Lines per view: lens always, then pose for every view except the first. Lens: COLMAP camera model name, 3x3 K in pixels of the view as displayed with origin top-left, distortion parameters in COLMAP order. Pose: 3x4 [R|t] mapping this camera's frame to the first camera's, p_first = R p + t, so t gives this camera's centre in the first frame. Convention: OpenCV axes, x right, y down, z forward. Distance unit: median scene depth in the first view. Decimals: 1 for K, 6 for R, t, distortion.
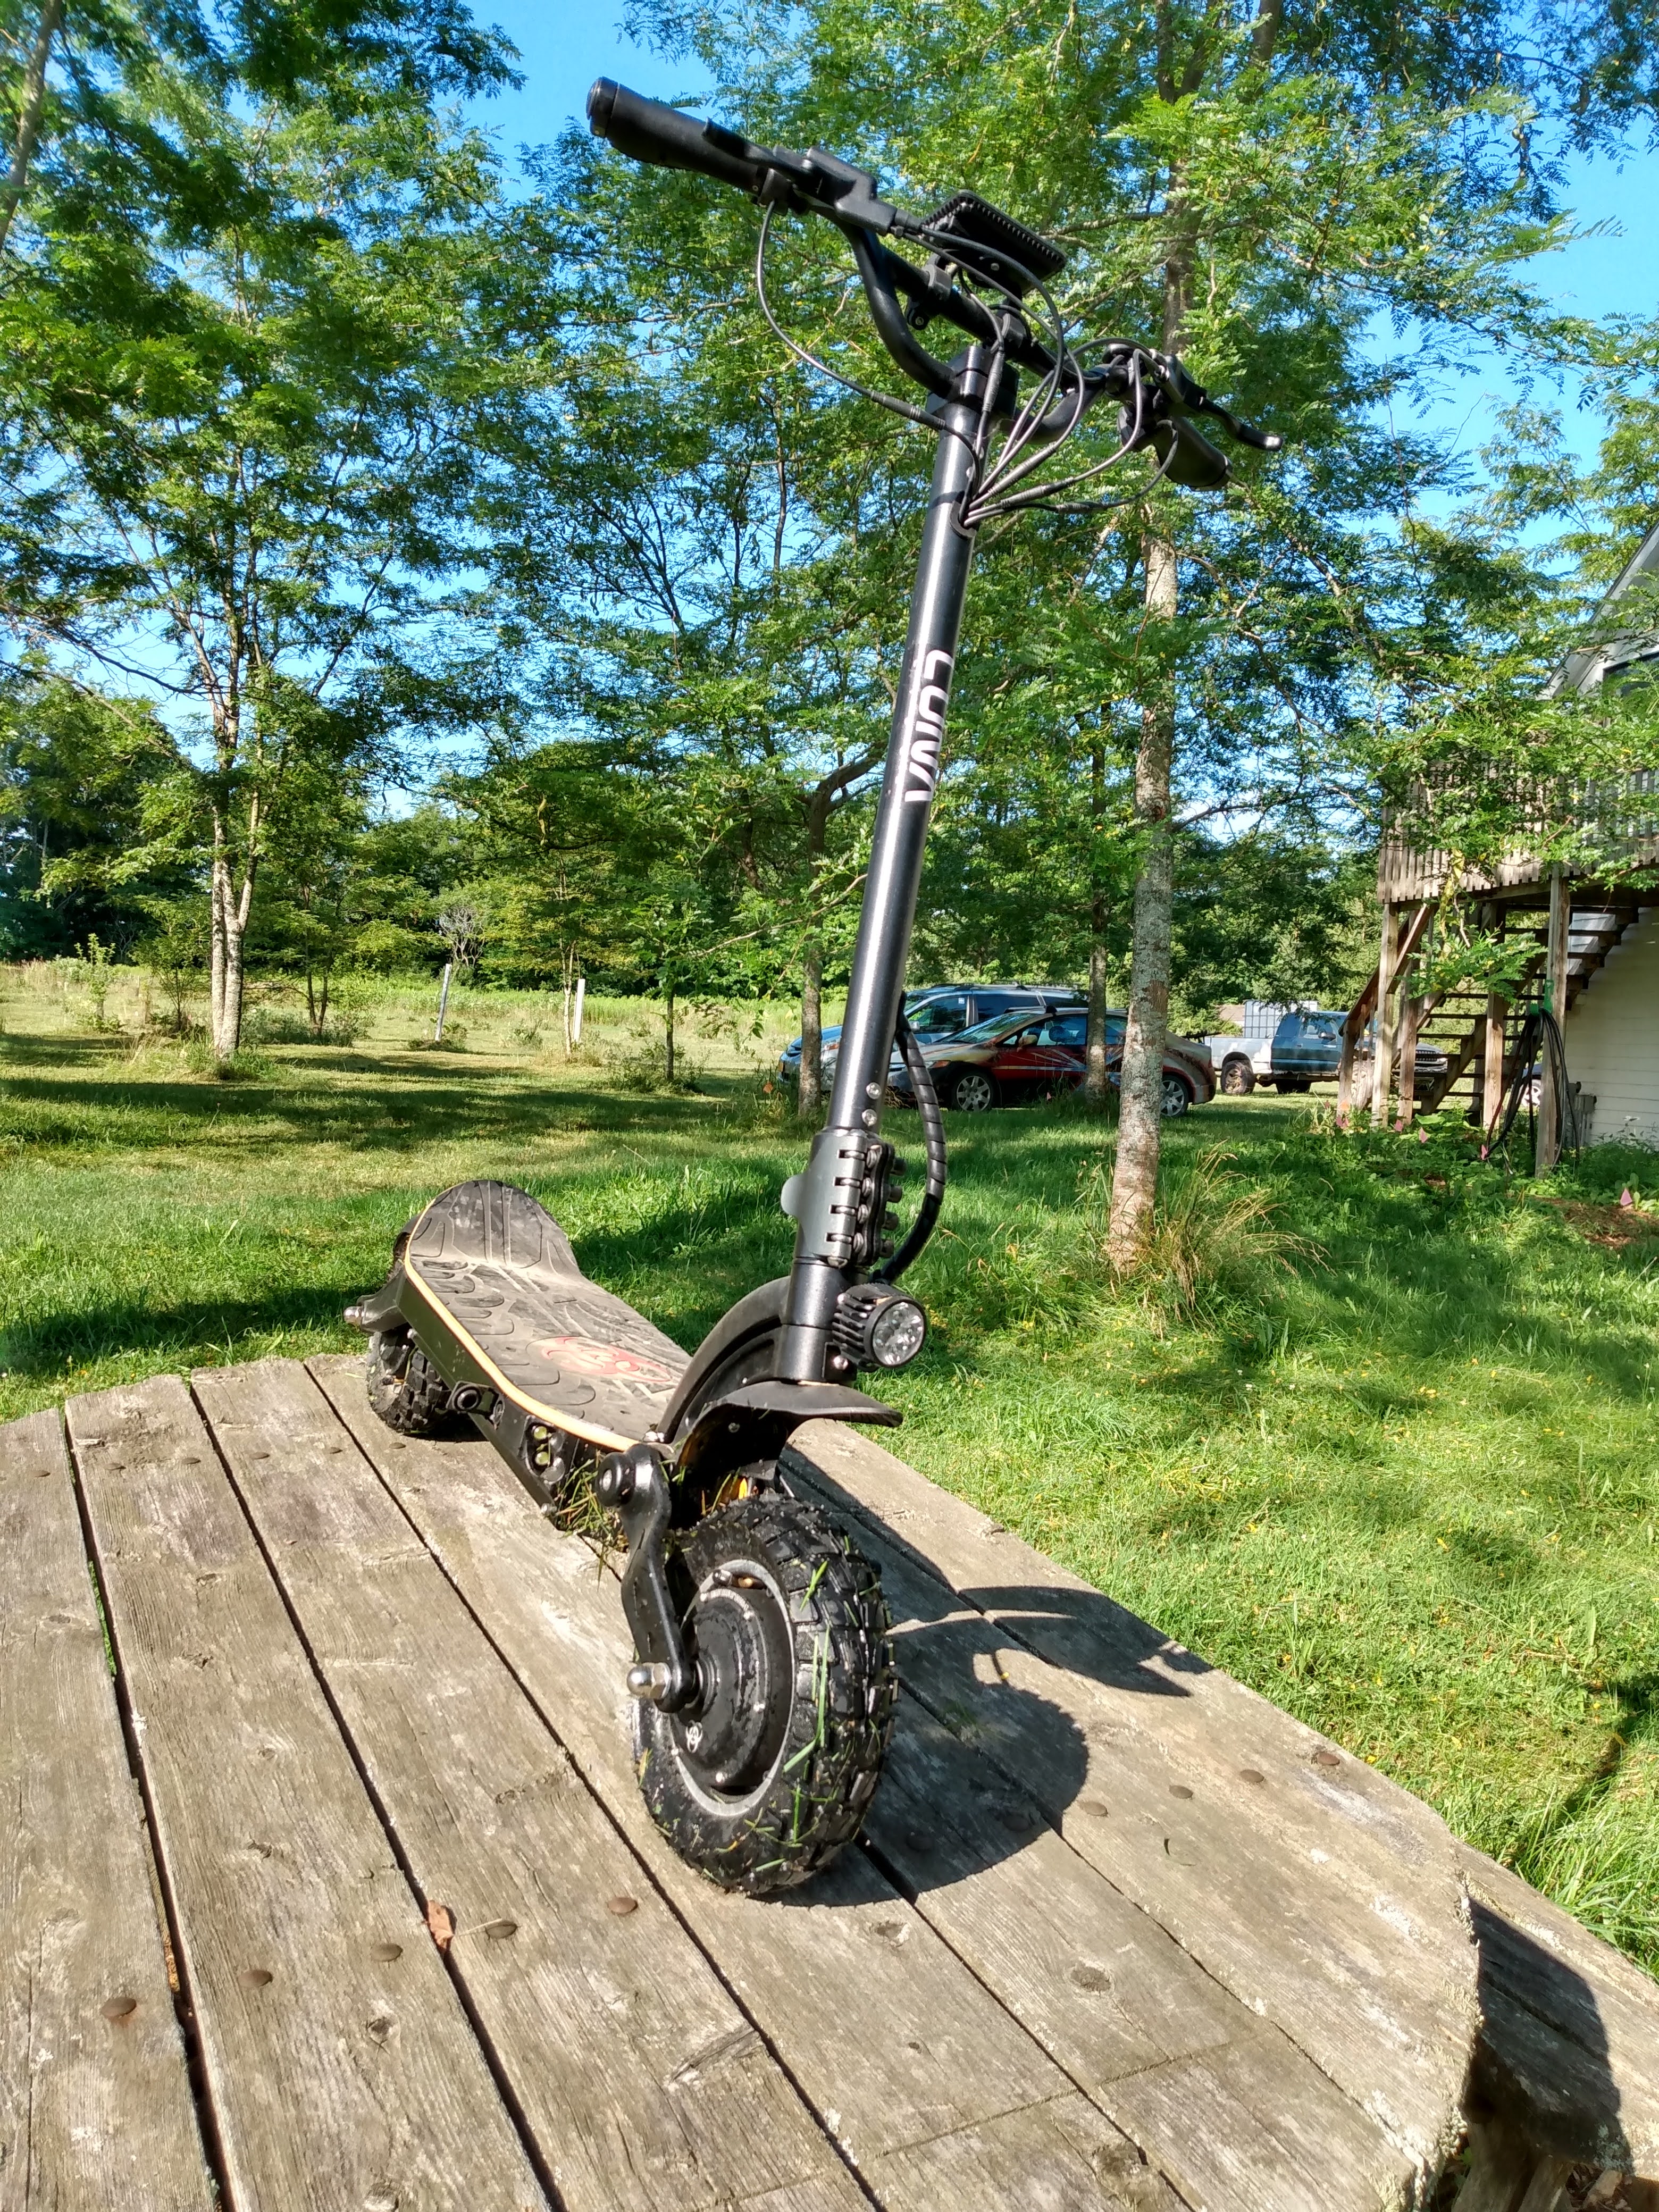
lens RADIAL K [[1958.5, 0, 928.1], [0, 1958.5, 1107.0], [0, 0, 1]] dist [0.175187, -0.475686]
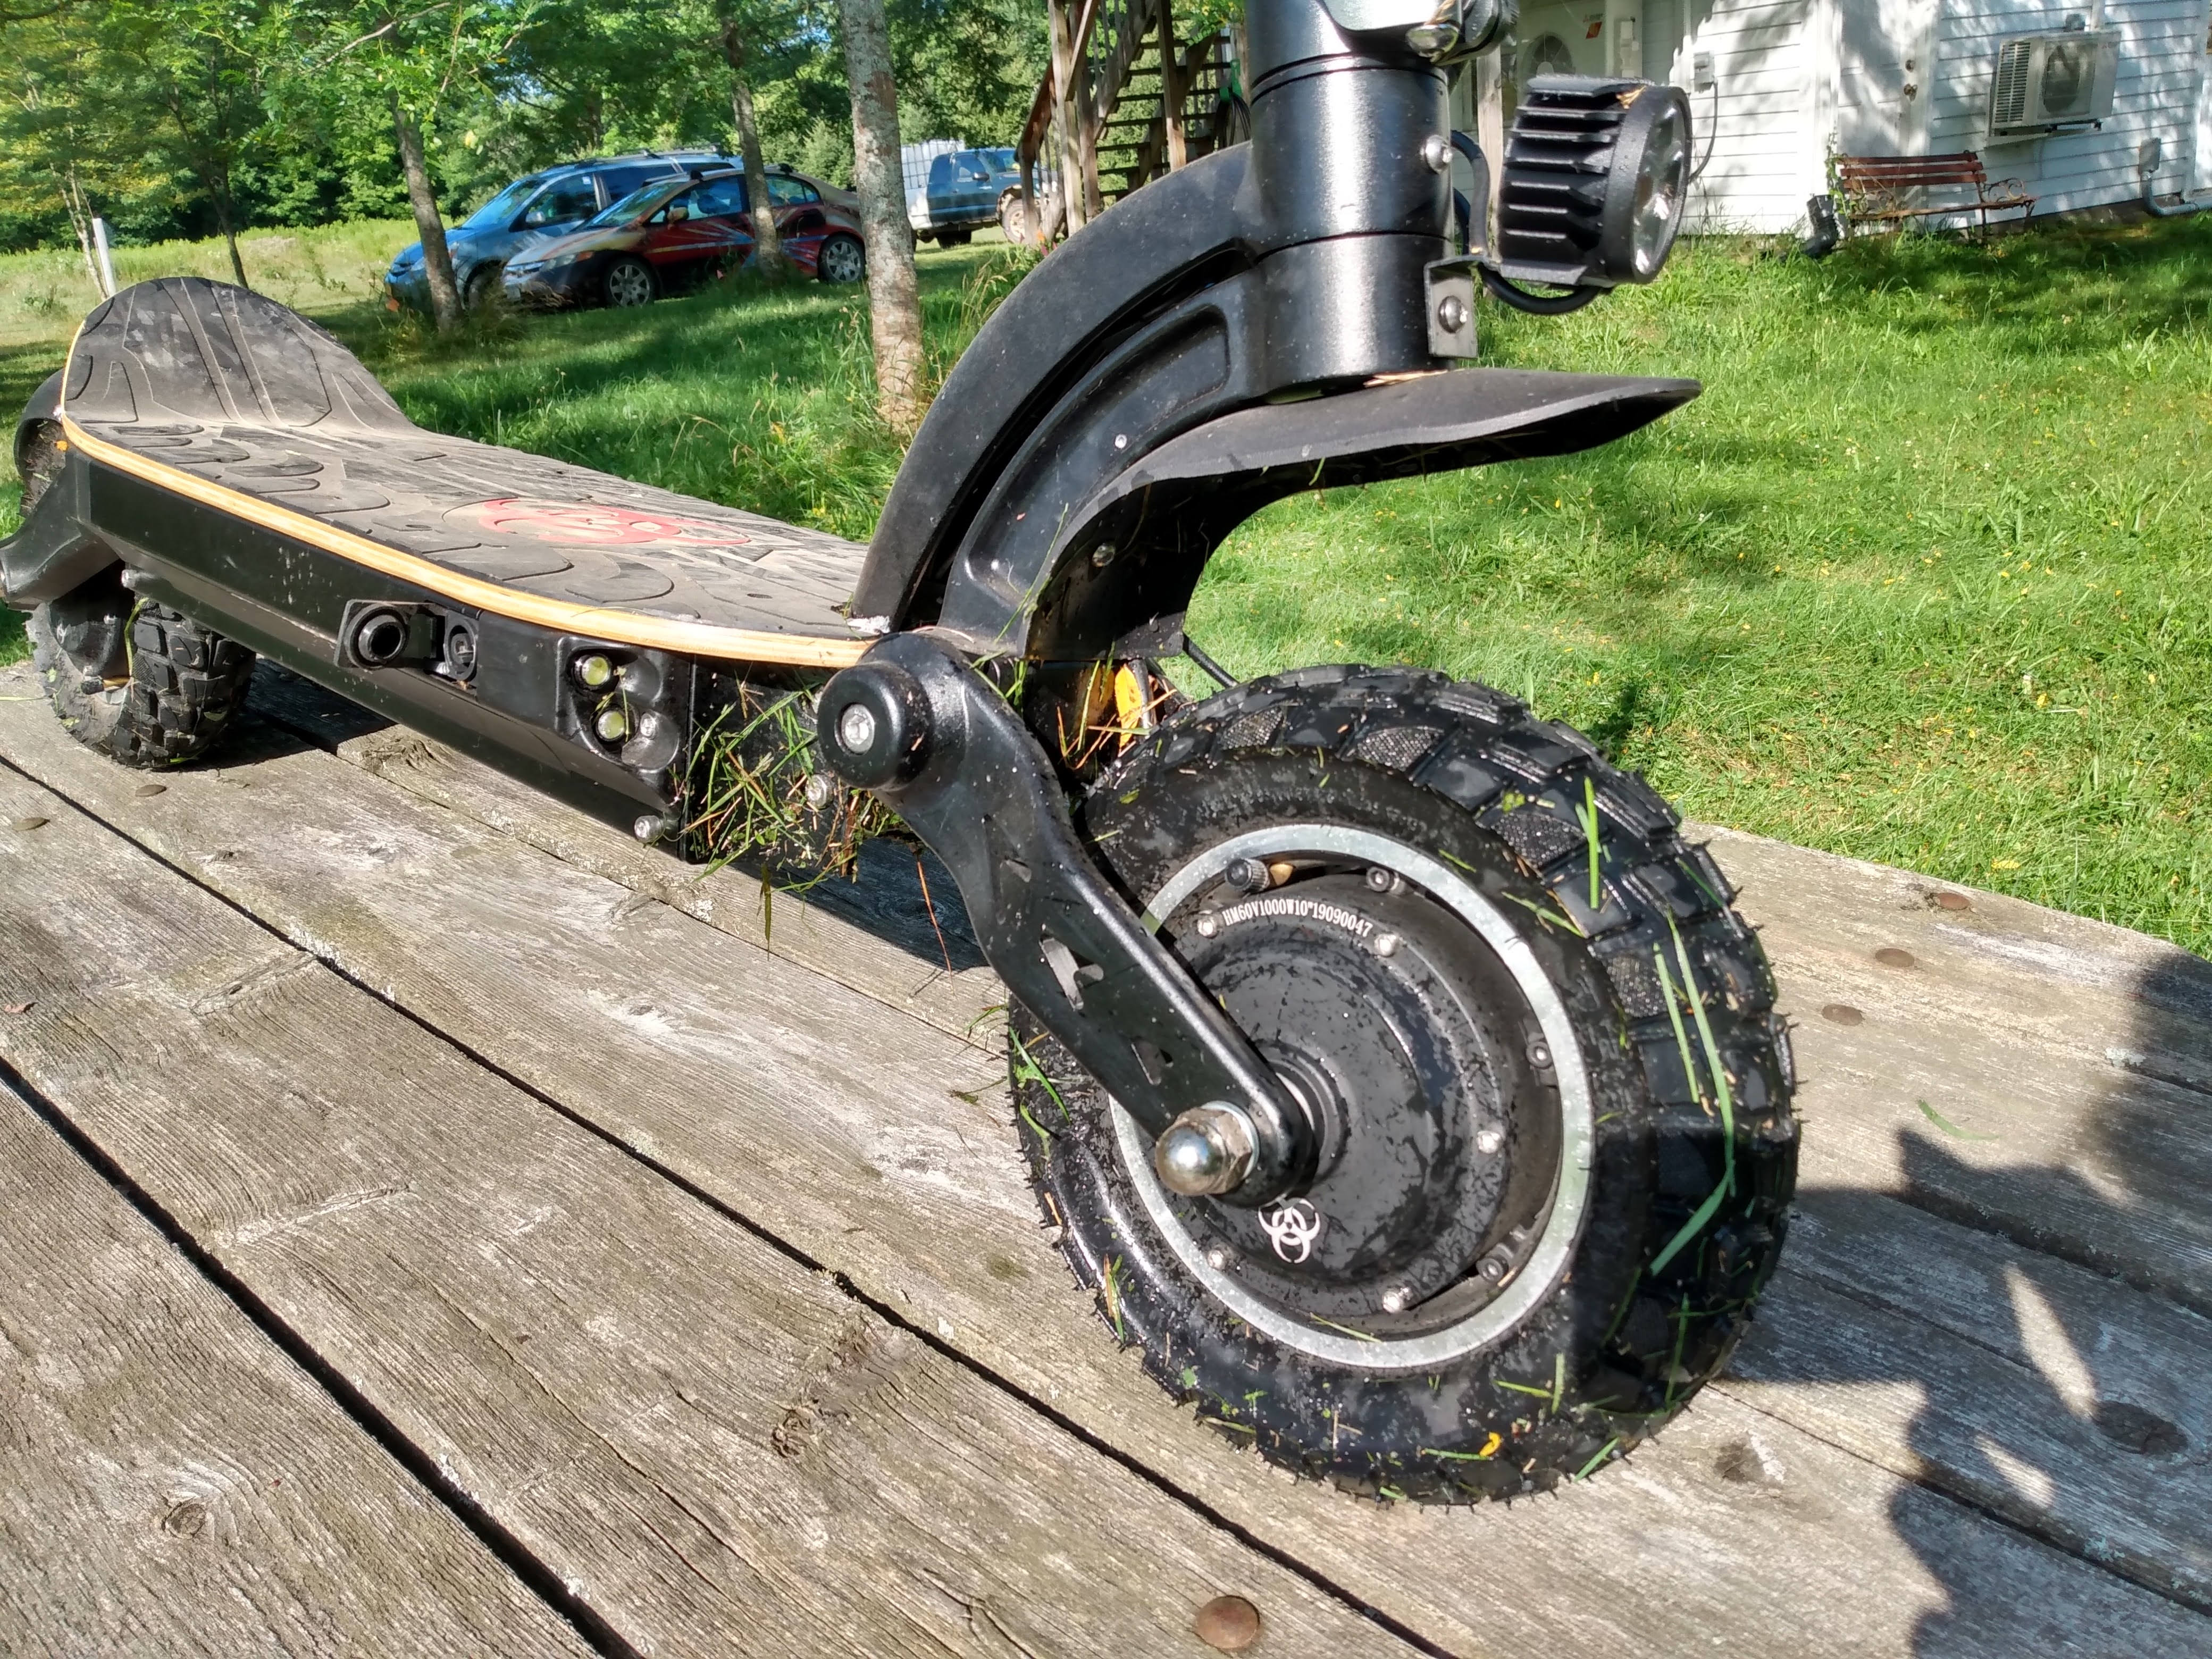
lens RADIAL K [[1857.2, 0, 1226.8], [0, 1857.2, 828.0], [0, 0, 1]] dist [0.031013, -0.037831]
pose [[0.926269, -0.239345, 0.291102, -0.153586], [0.150675, 0.943208, 0.296068, 0.074973], [-0.345432, -0.230377, 0.909727, 0.440764]]
